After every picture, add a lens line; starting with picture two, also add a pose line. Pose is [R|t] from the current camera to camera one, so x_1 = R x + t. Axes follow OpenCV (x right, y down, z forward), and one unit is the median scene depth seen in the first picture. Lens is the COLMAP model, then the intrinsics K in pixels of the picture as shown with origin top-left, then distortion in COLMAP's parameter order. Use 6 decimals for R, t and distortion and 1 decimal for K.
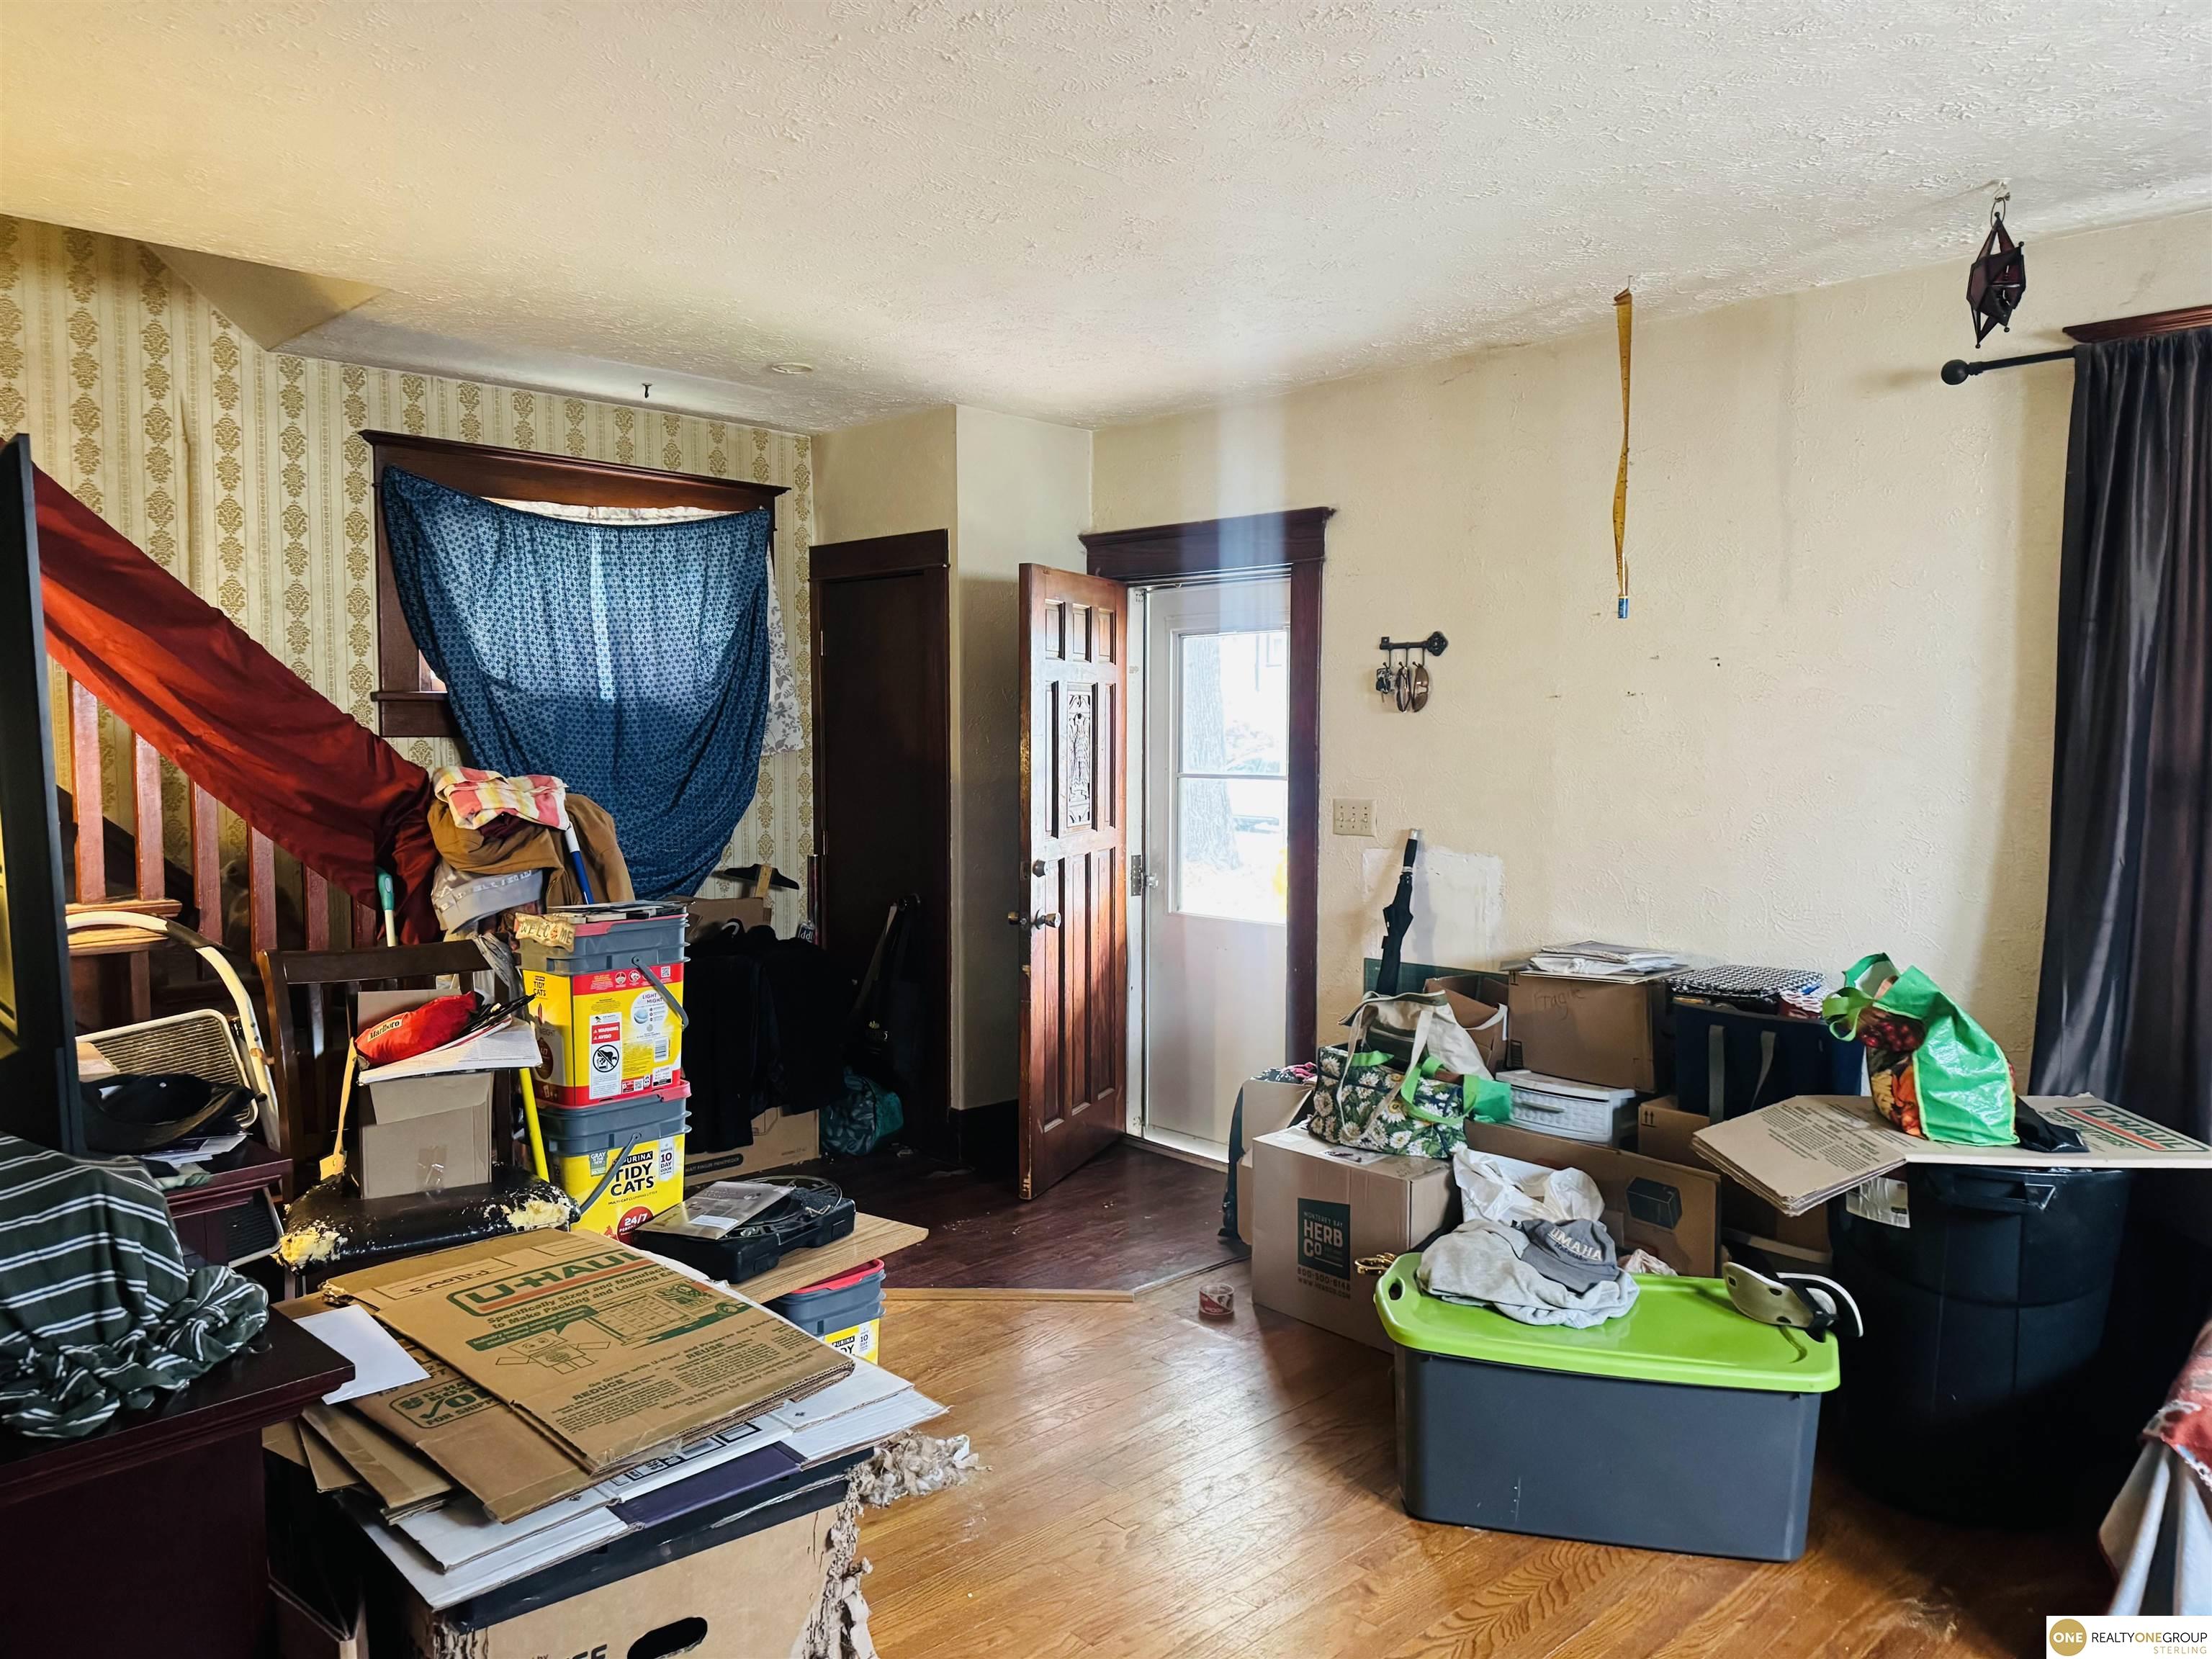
lens RADIAL K [[1533.4, 0, 1102.9], [0, 1533.4, 831.3], [0, 0, 1]] dist [0.003862, -0.005835]
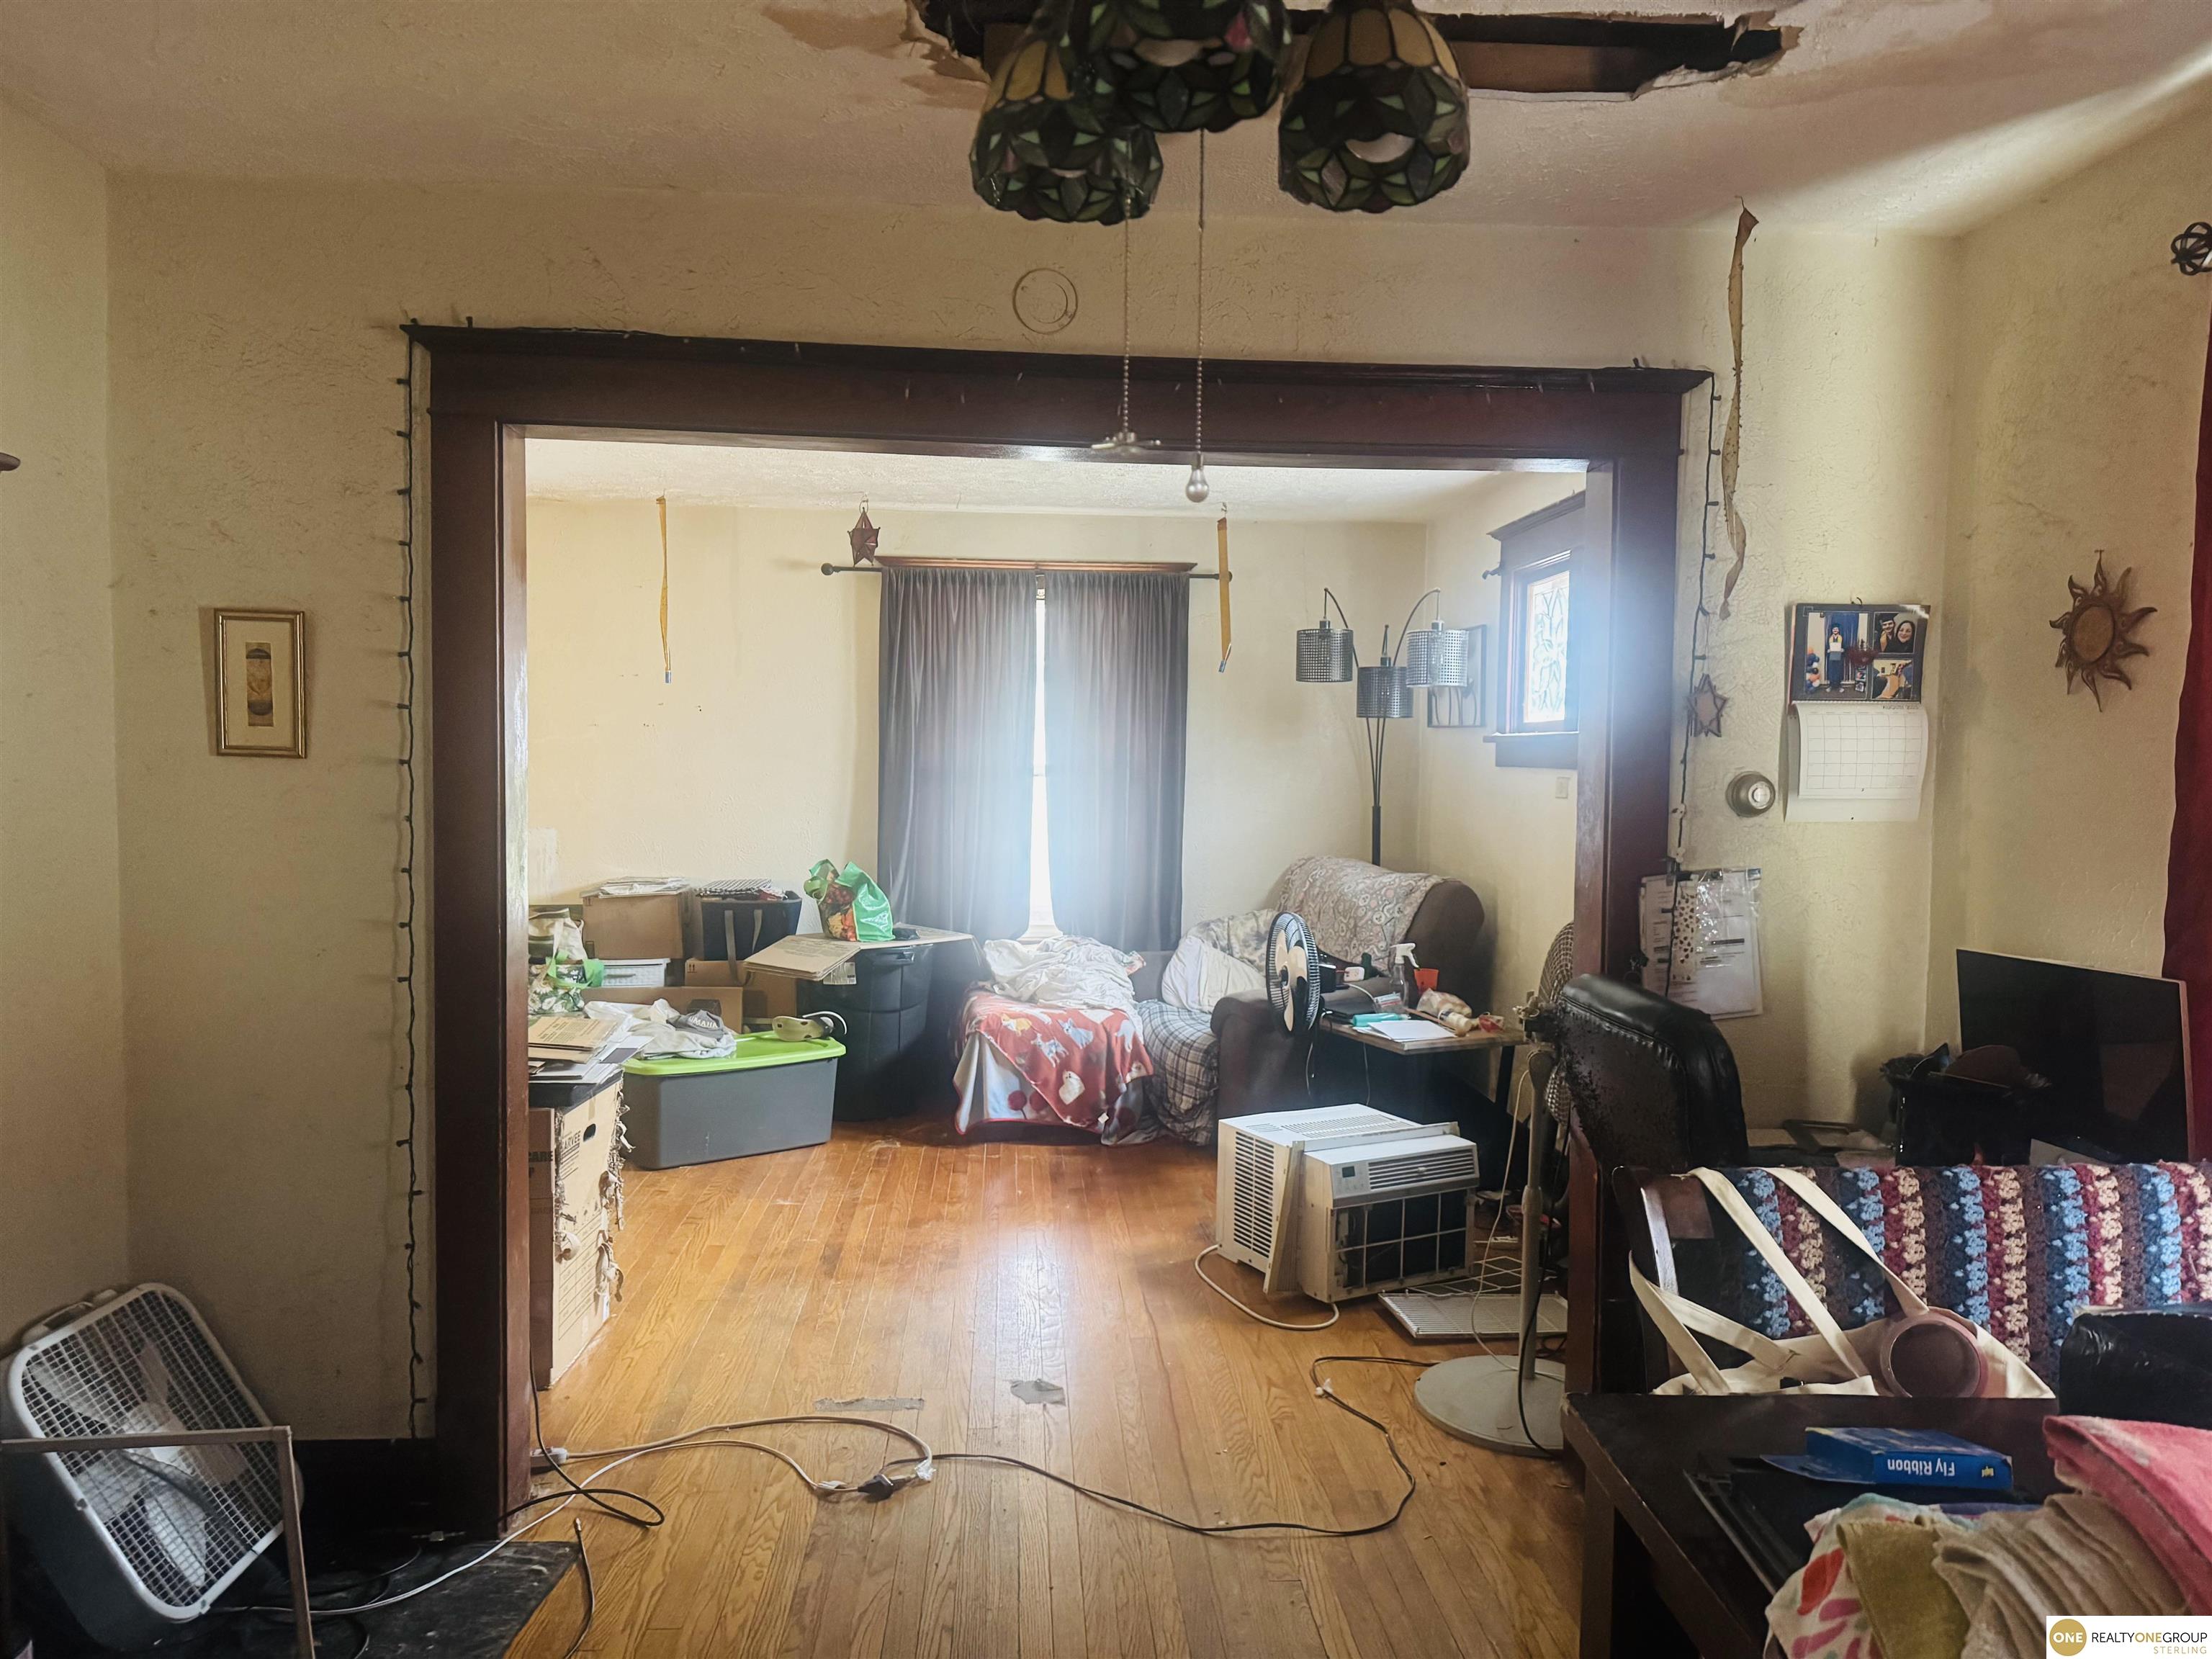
lens RADIAL K [[1533.4, 0, 1102.3], [0, 1533.4, 826.5], [0, 0, 1]] dist [0.003862, -0.005835]
pose [[0.650682, -0.036178, 0.758488, -0.672141], [0.040981, 0.999082, 0.012497, 0.021802], [-0.758244, 0.022952, 0.651567, -0.511038]]
